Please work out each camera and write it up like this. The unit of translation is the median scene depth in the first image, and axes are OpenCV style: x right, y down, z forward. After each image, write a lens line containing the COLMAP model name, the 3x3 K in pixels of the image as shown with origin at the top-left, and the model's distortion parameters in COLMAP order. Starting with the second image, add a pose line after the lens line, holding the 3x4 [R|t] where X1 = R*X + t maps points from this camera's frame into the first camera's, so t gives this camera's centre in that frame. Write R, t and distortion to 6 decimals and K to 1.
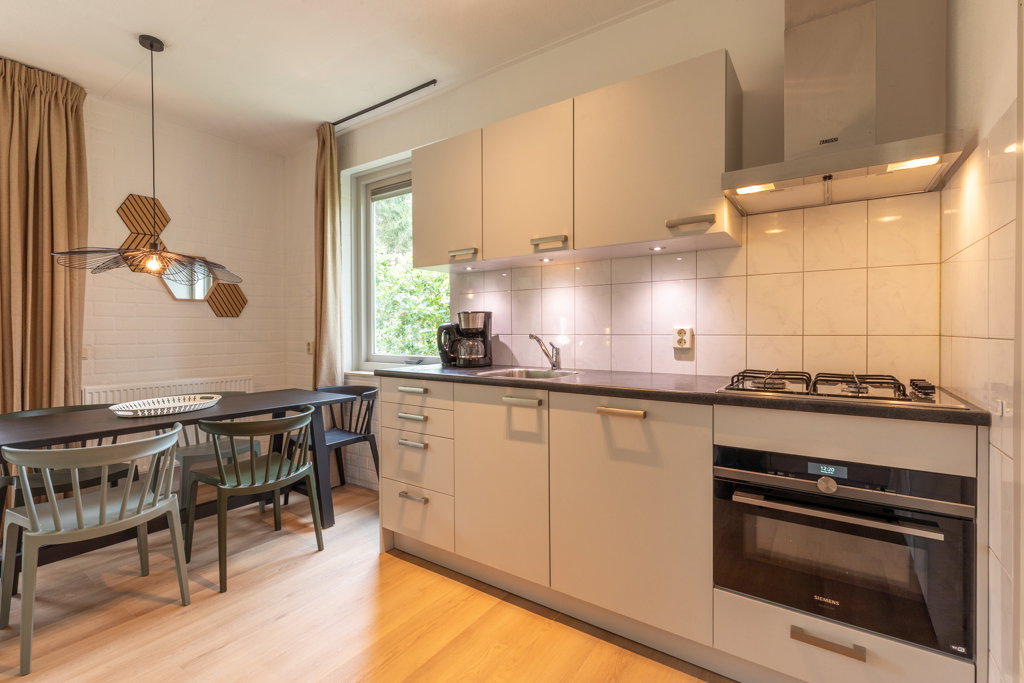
lens RADIAL K [[461.9, 0, 507.9], [0, 461.9, 338.5], [0, 0, 1]] dist [0.005038, -0.001944]
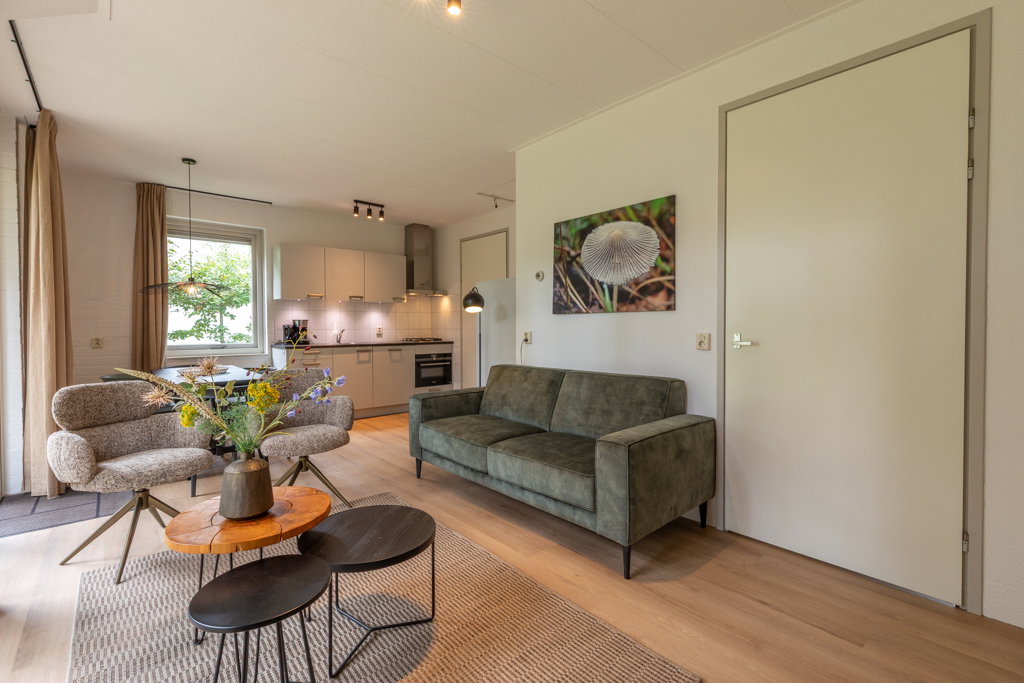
lens RADIAL K [[461.9, 0, 514.6], [0, 461.9, 340.0], [0, 0, 1]] dist [0.005038, -0.001944]
pose [[0.238733, -0.027898, 0.970685, -2.892567], [0.017554, 0.999548, 0.024411, 0.005705], [-0.970927, 0.011211, 0.239114, -0.768626]]
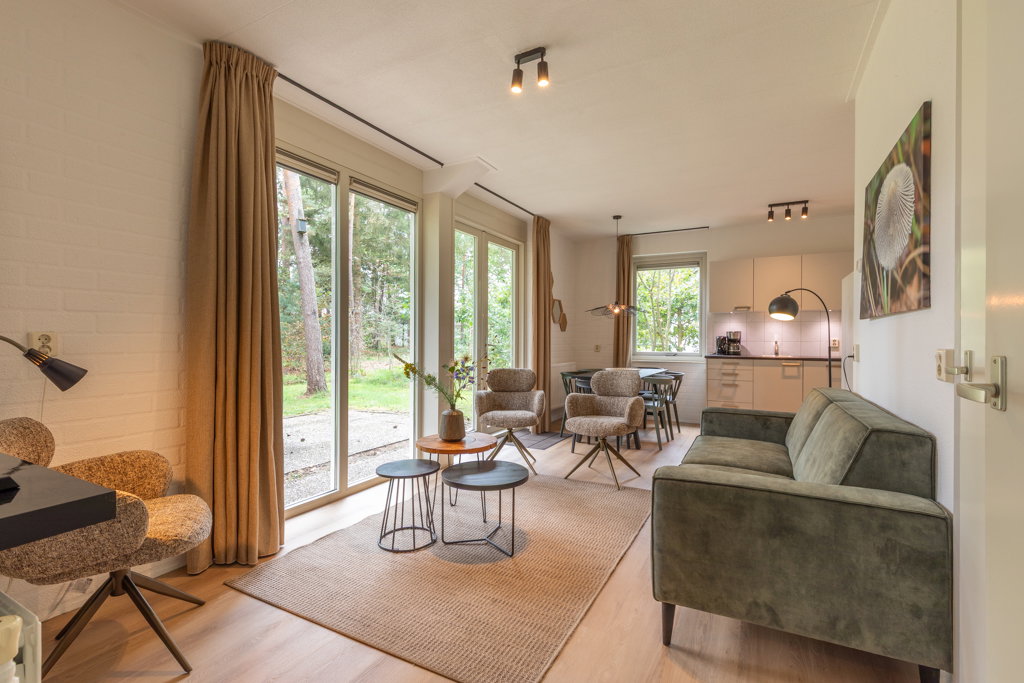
lens RADIAL K [[461.9, 0, 507.7], [0, 461.9, 343.1], [0, 0, 1]] dist [0.005038, -0.001944]
pose [[0.993830, 0.004208, 0.110838, -2.113802], [-0.003551, 0.999975, -0.006129, 0.027815], [-0.110861, 0.005698, 0.993820, -1.709125]]
